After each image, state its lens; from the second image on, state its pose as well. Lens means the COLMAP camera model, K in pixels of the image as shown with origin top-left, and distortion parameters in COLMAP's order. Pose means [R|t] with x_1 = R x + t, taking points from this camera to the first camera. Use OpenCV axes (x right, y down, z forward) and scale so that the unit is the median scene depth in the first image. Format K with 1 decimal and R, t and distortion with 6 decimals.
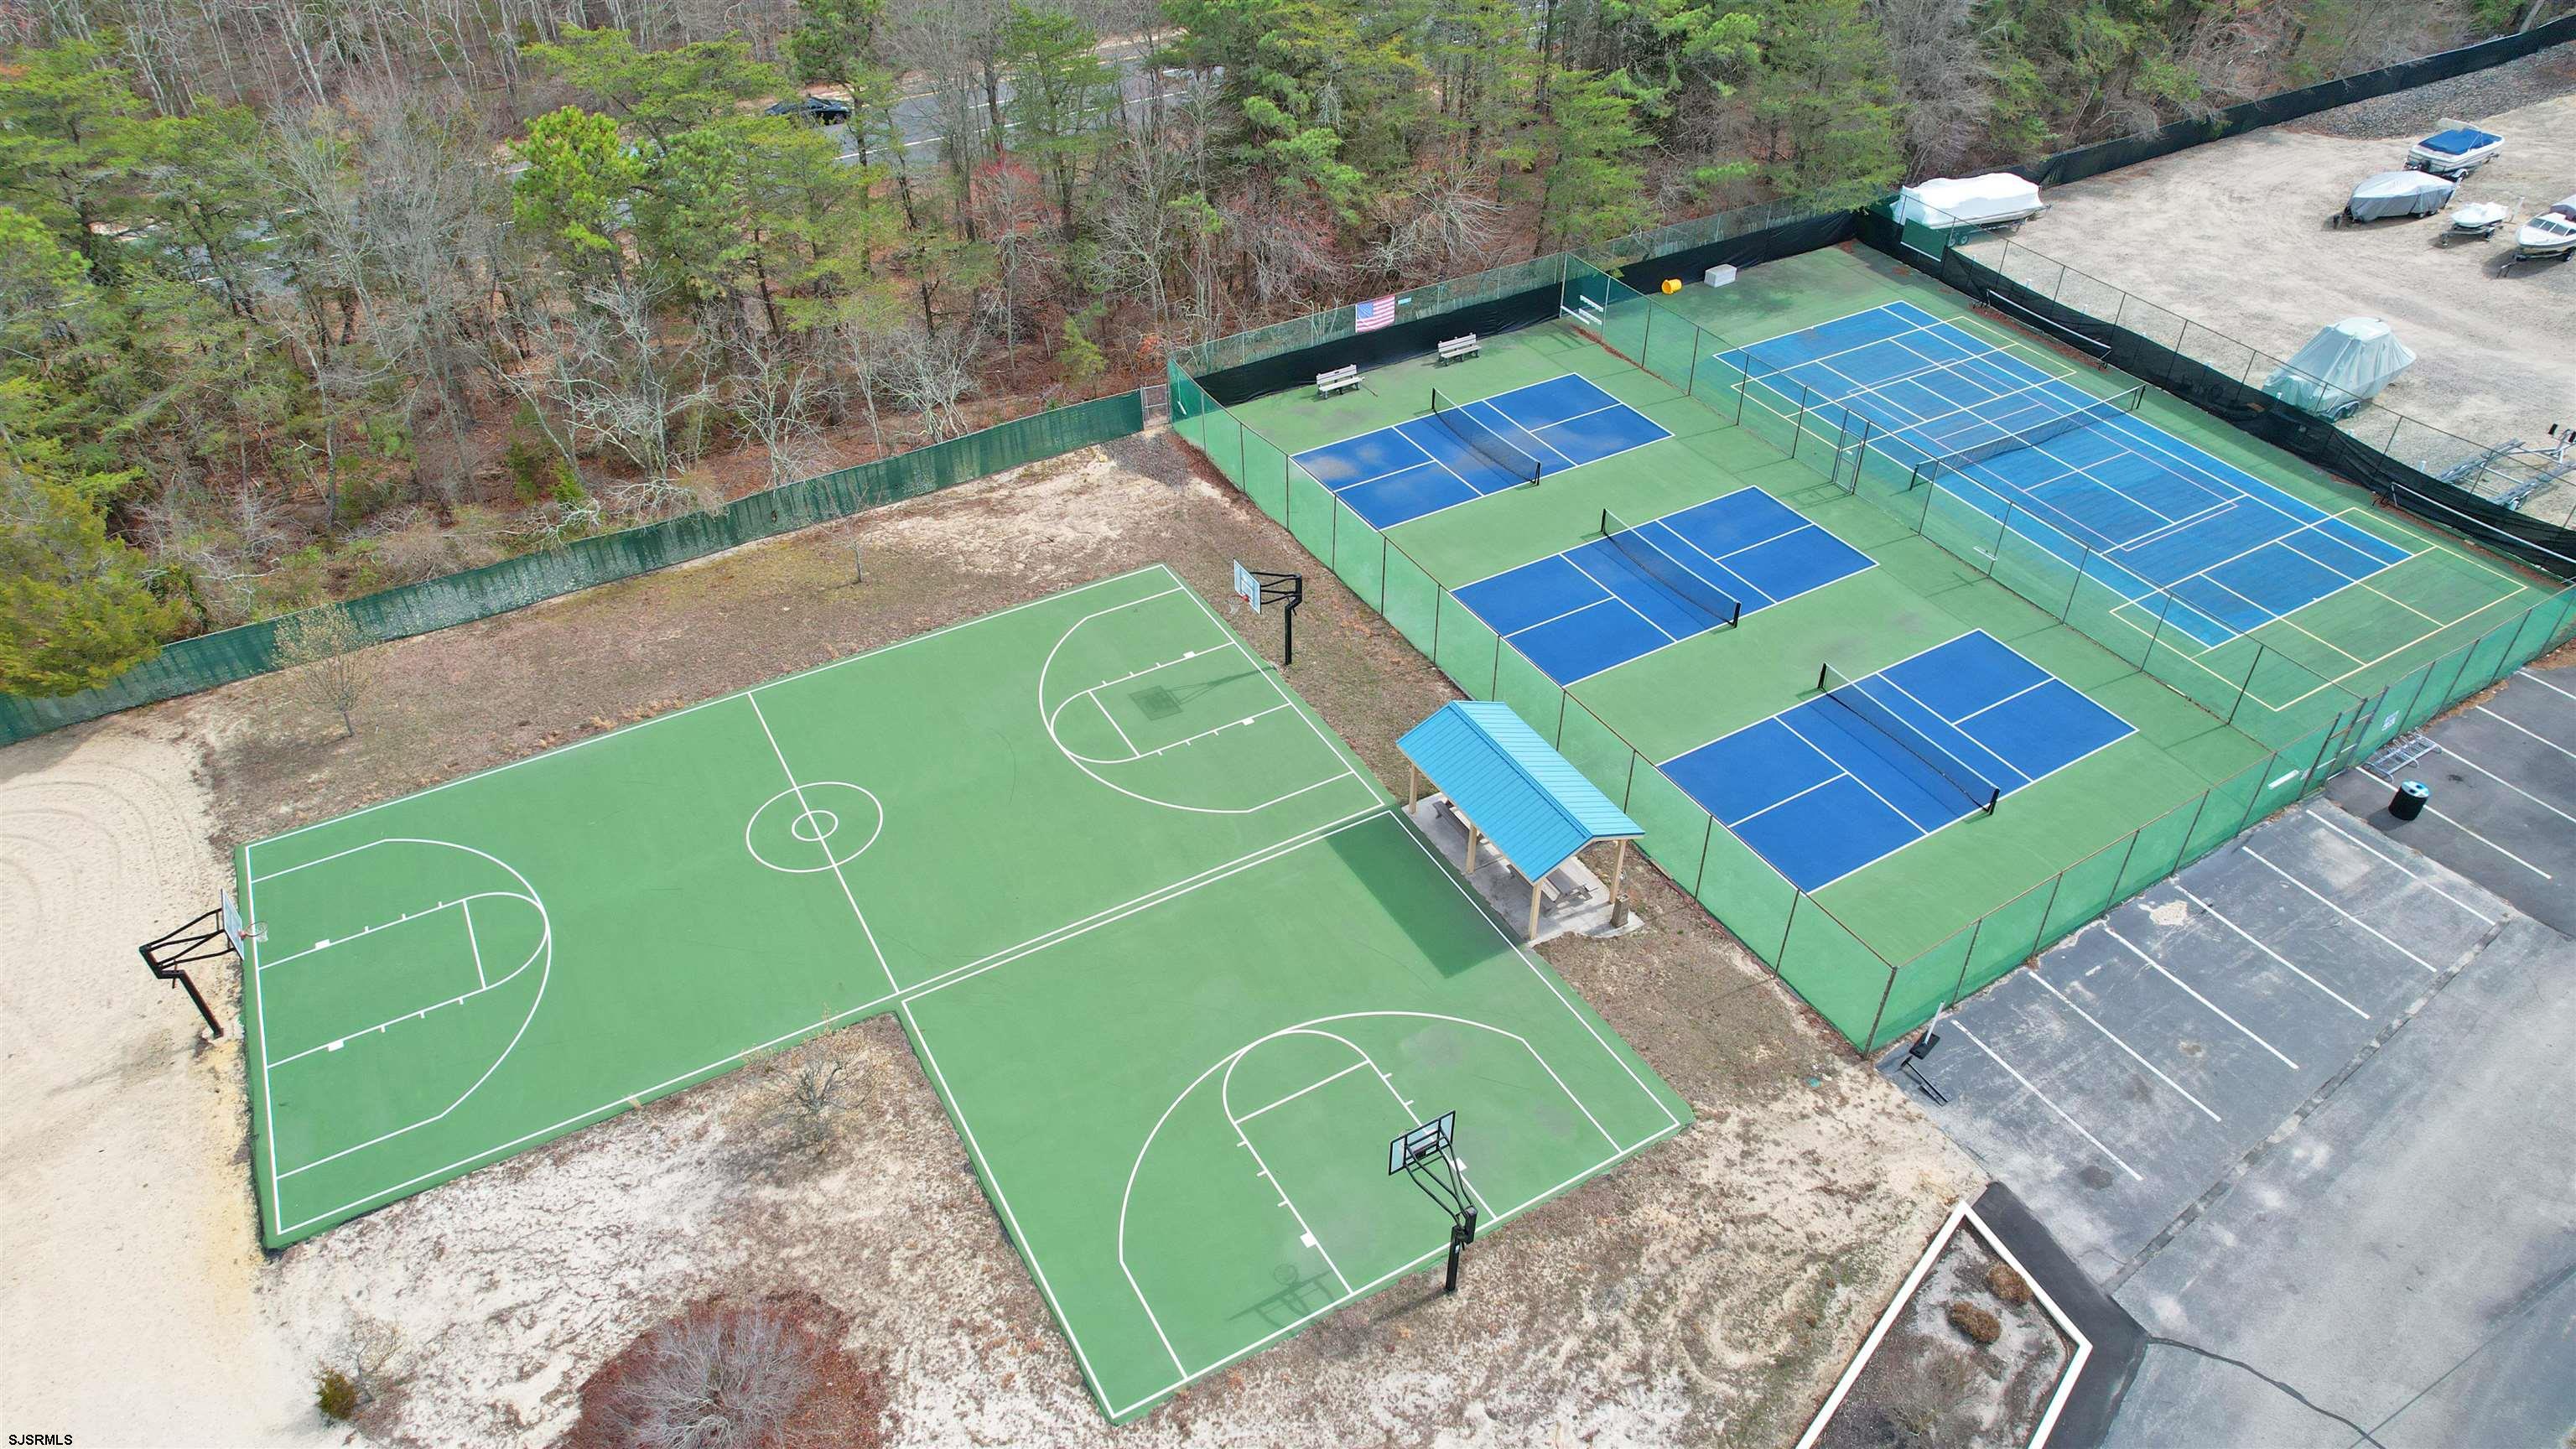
lens RADIAL K [[1643.9, 0, 1276.5], [0, 1643.9, 721.5], [0, 0, 1]] dist [-0.073372, 0.062418]
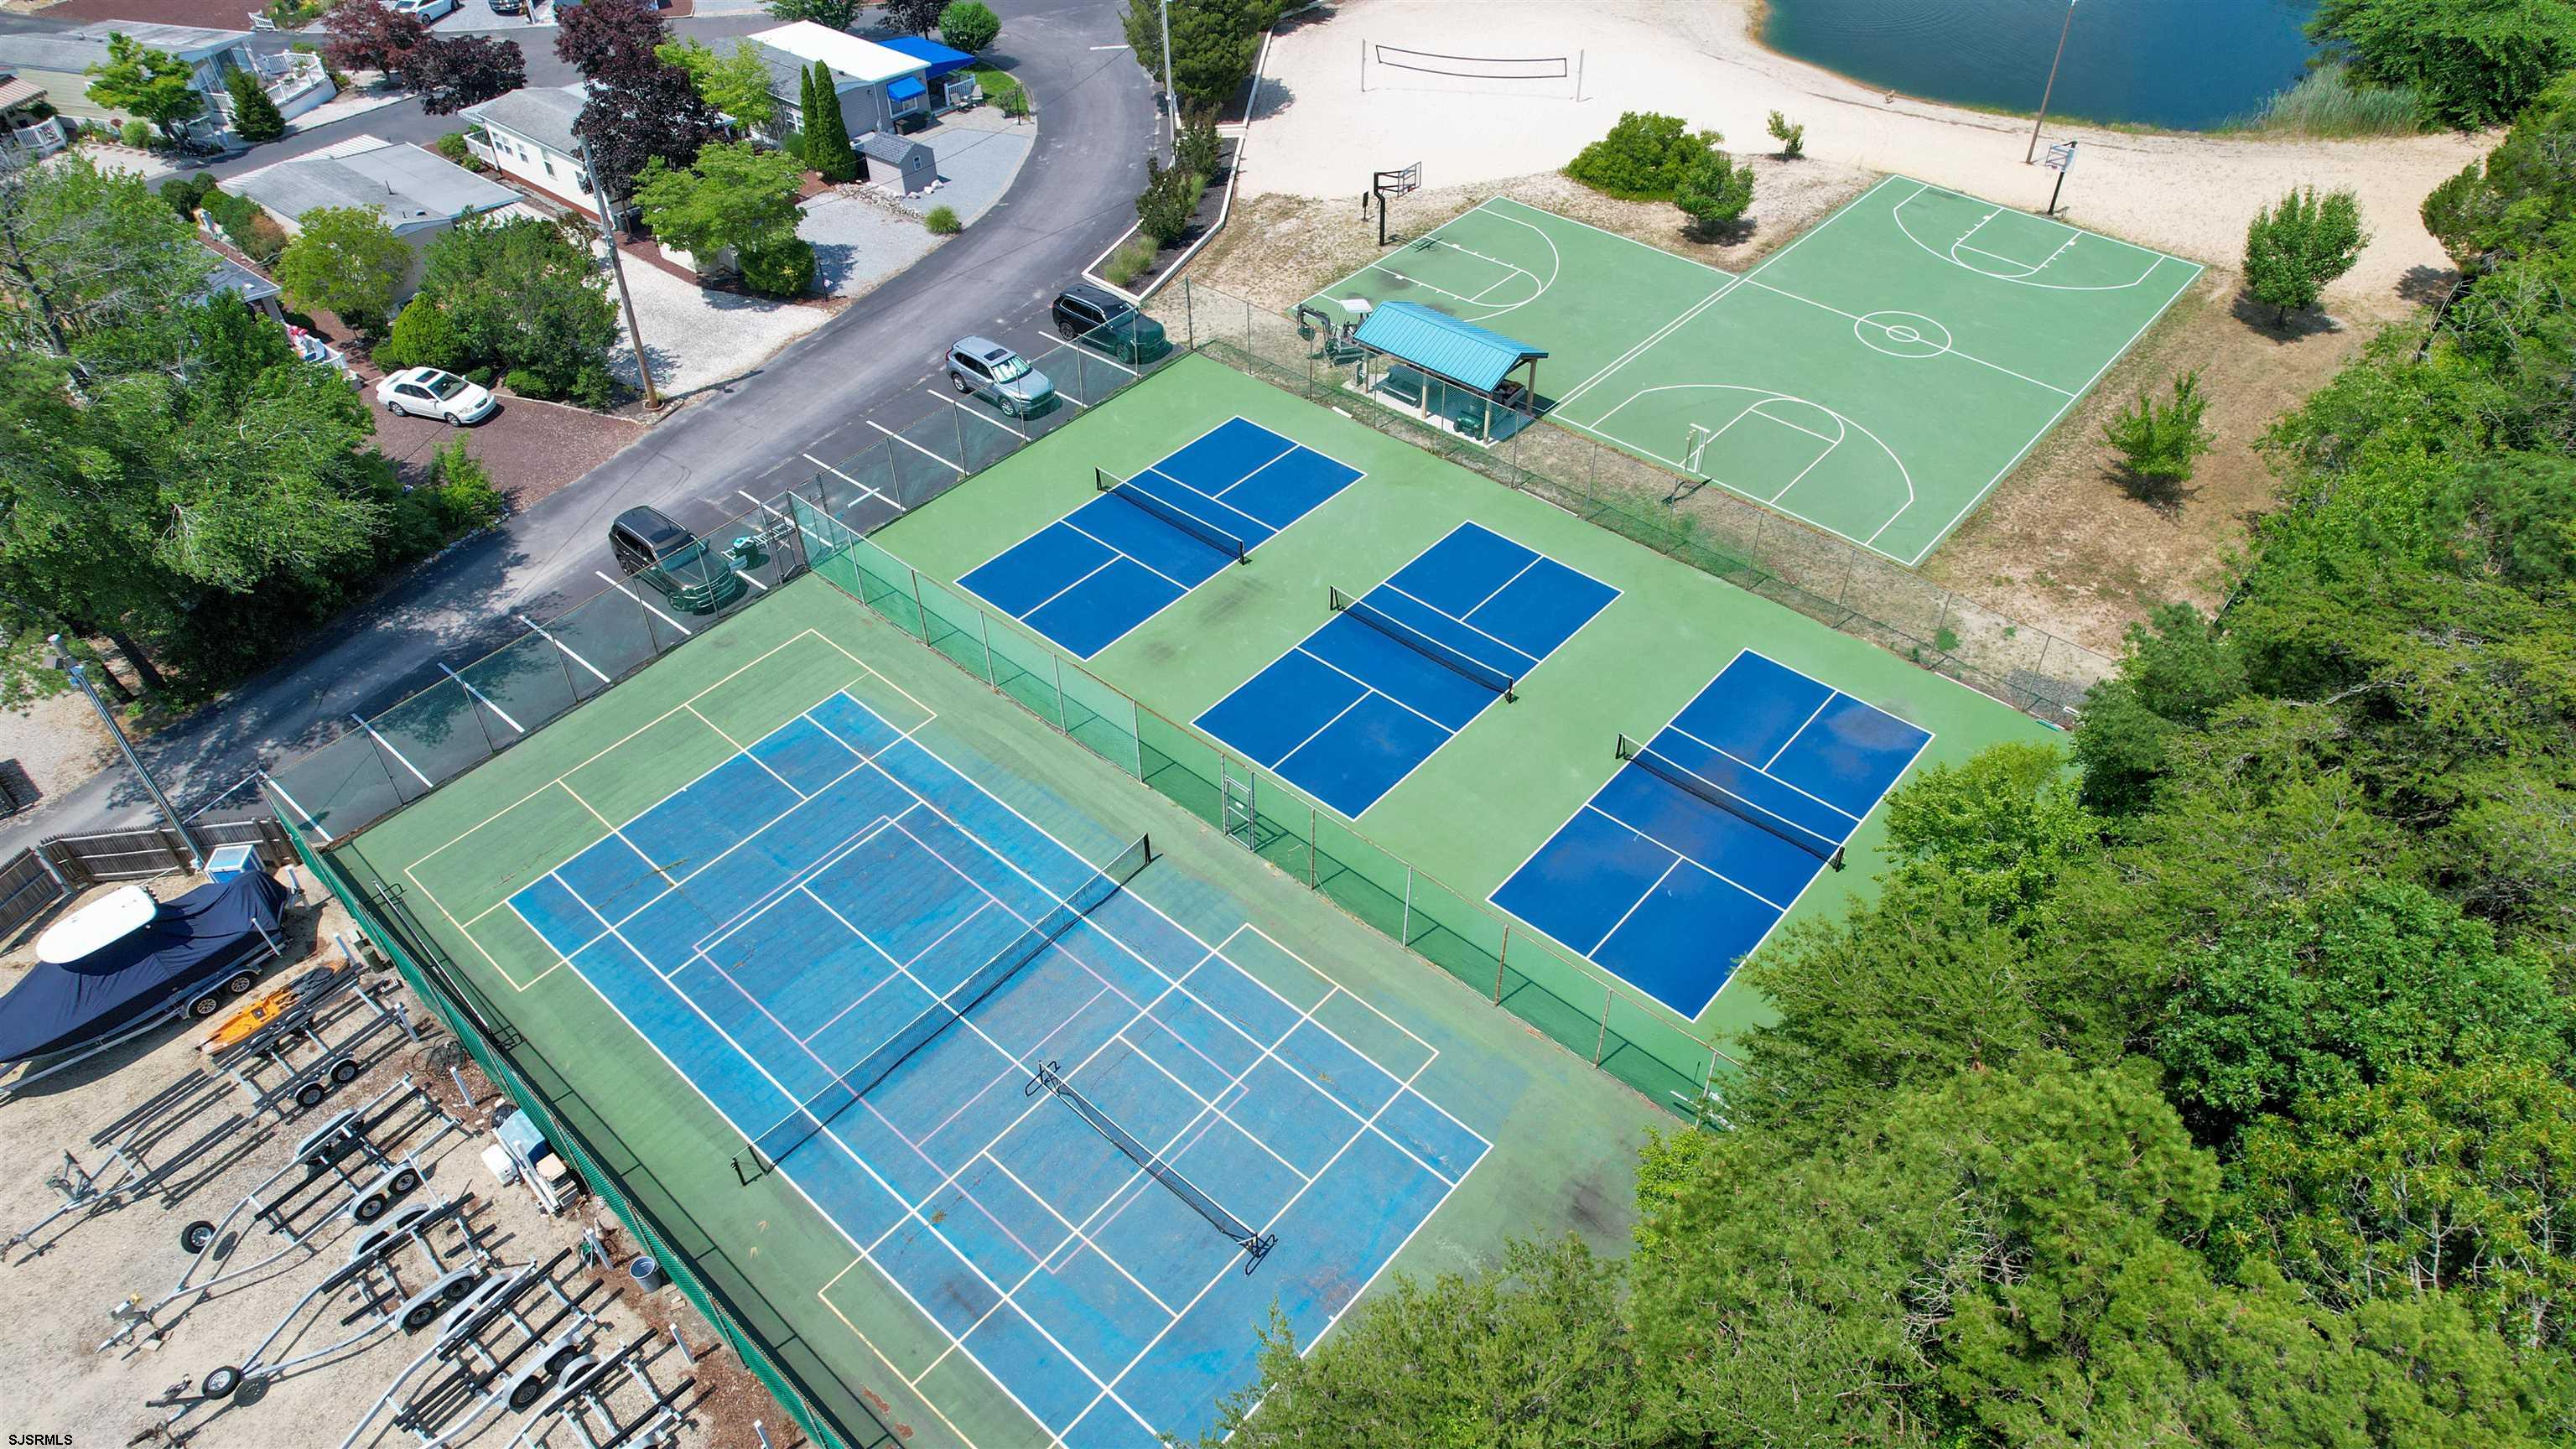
lens RADIAL K [[1643.9, 0, 1276.5], [0, 1643.9, 721.5], [0, 0, 1]] dist [-0.073372, 0.062418]
pose [[-0.947009, 0.233455, -0.220620, 0.427550], [-0.176367, 0.196126, 0.964588, -0.779011], [0.268457, 0.952383, -0.144560, 0.941411]]
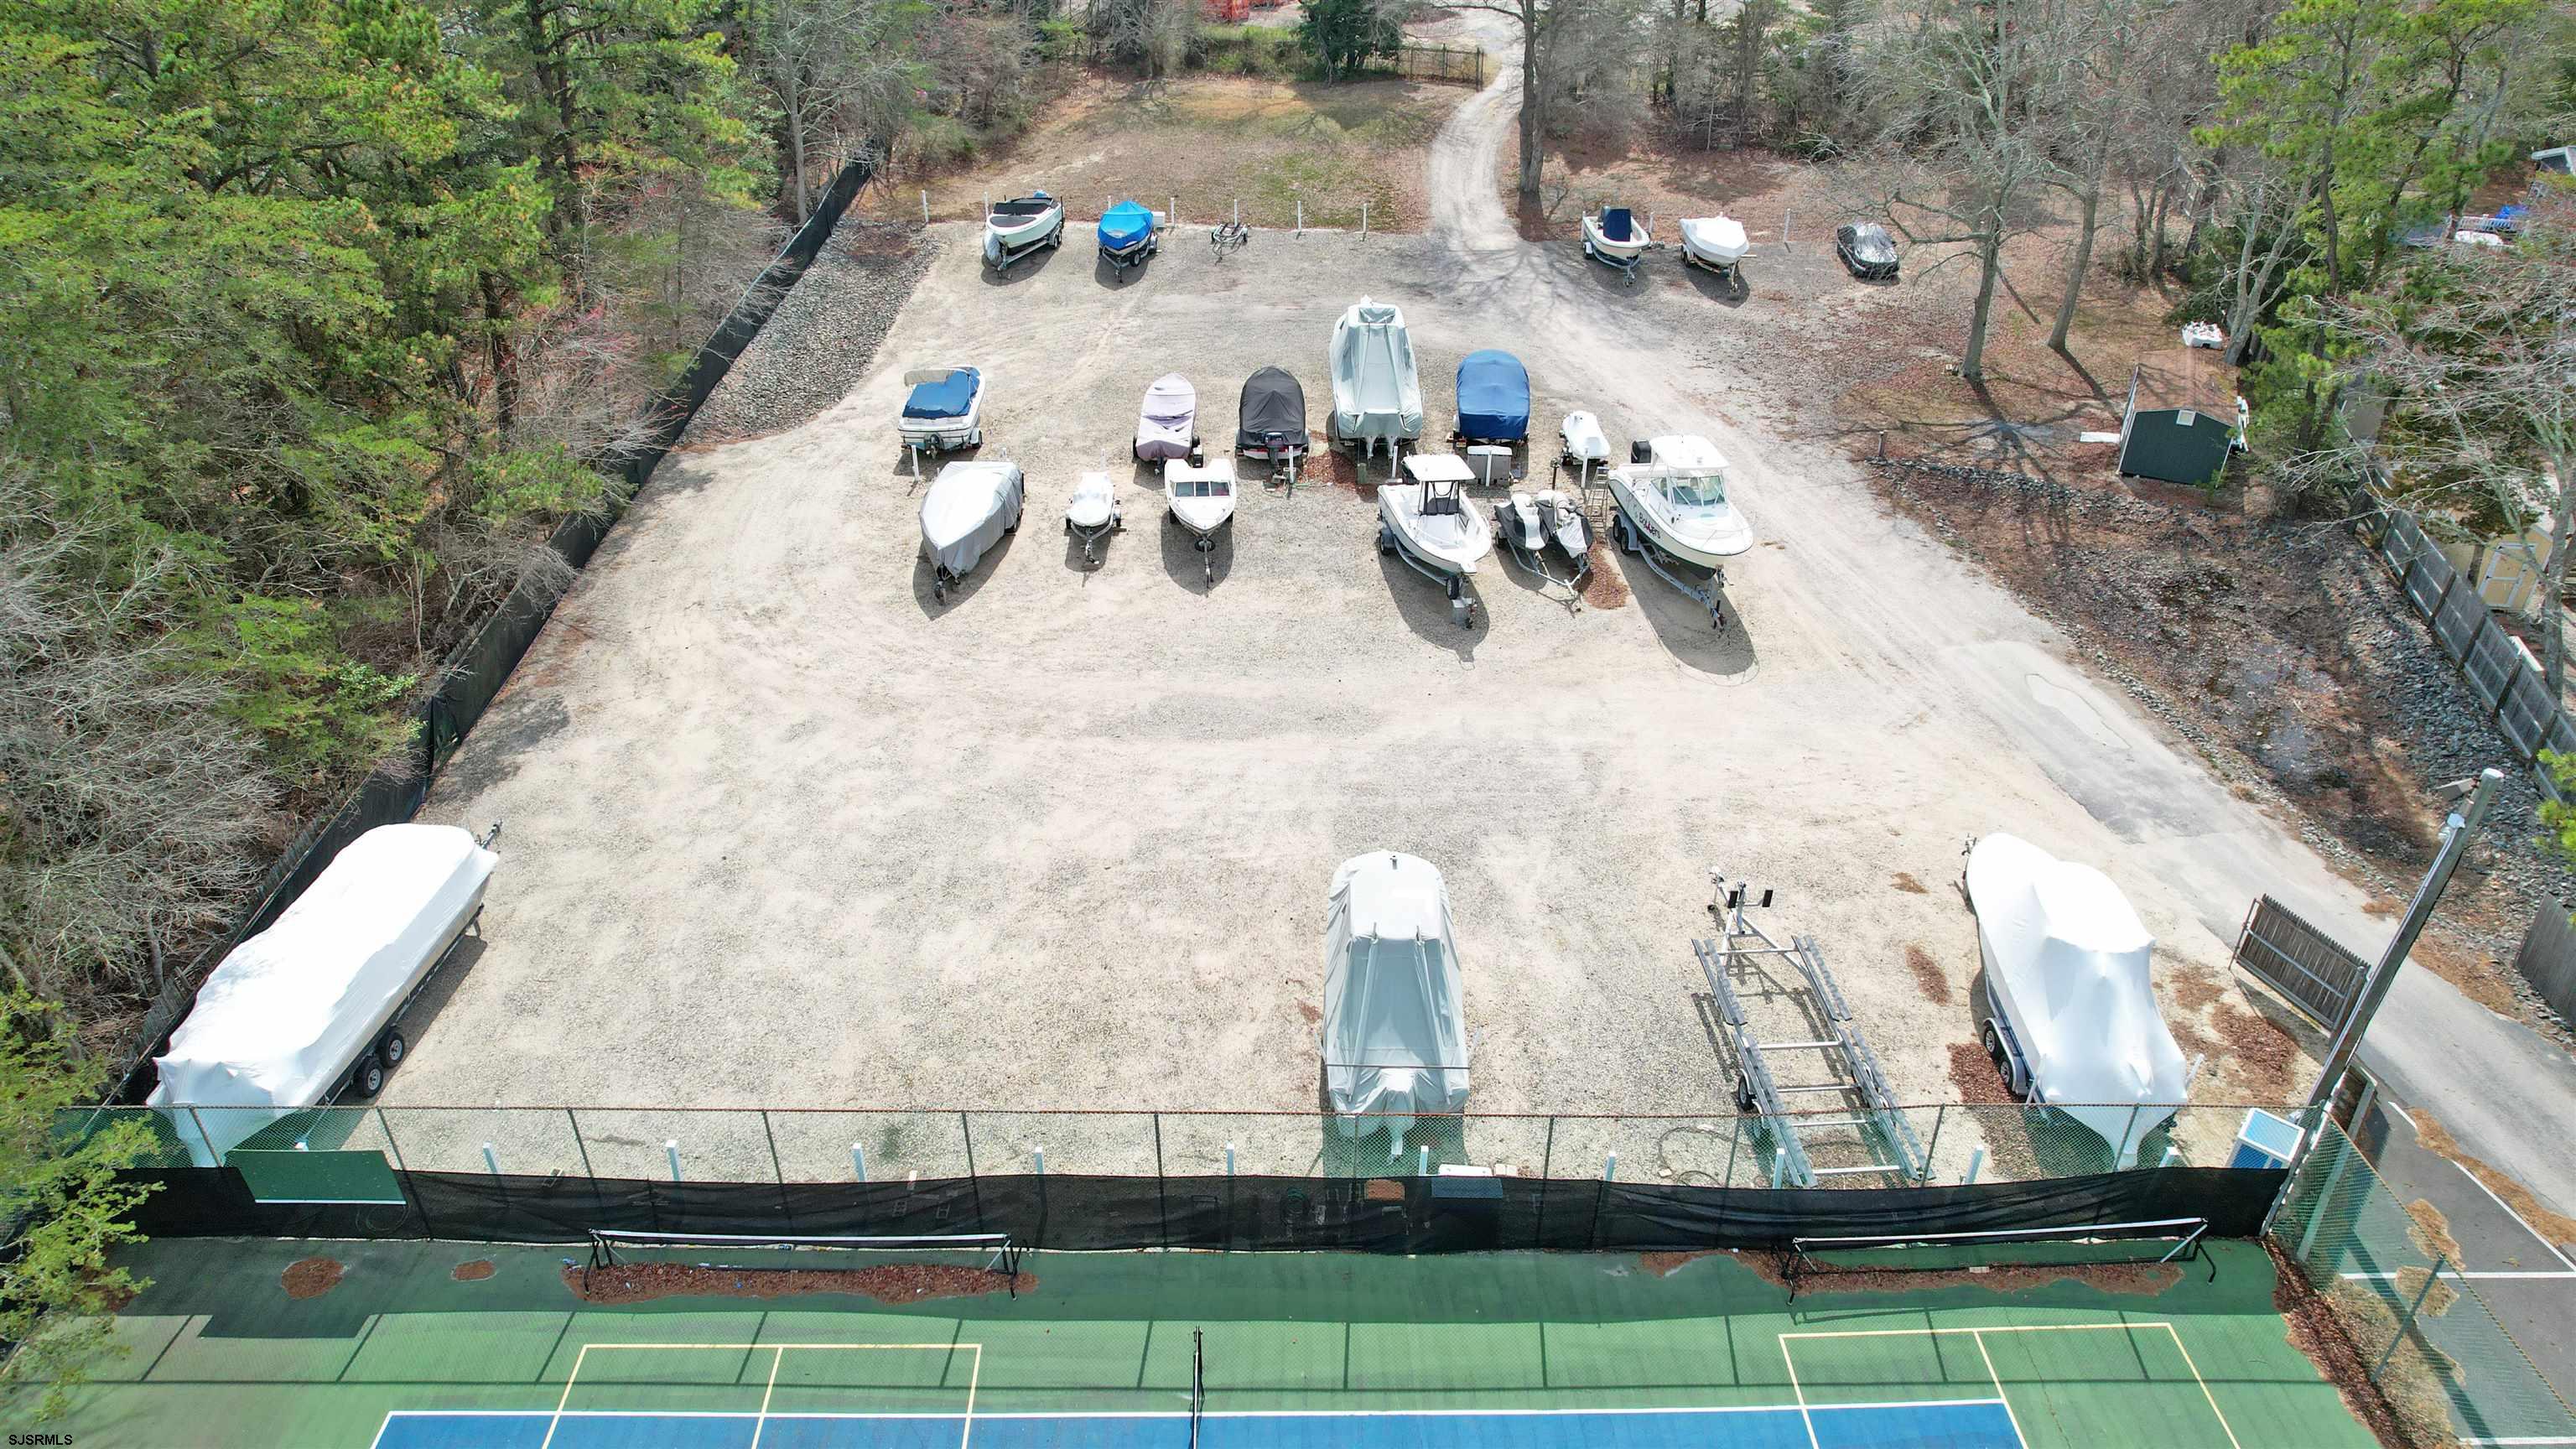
lens RADIAL K [[1643.9, 0, 1276.5], [0, 1643.9, 721.5], [0, 0, 1]] dist [-0.073372, 0.062418]
pose [[0.478591, -0.461296, 0.747099, 0.311137], [0.544122, 0.823613, 0.159975, -0.354249], [-0.689117, 0.329950, 0.645175, 0.659460]]
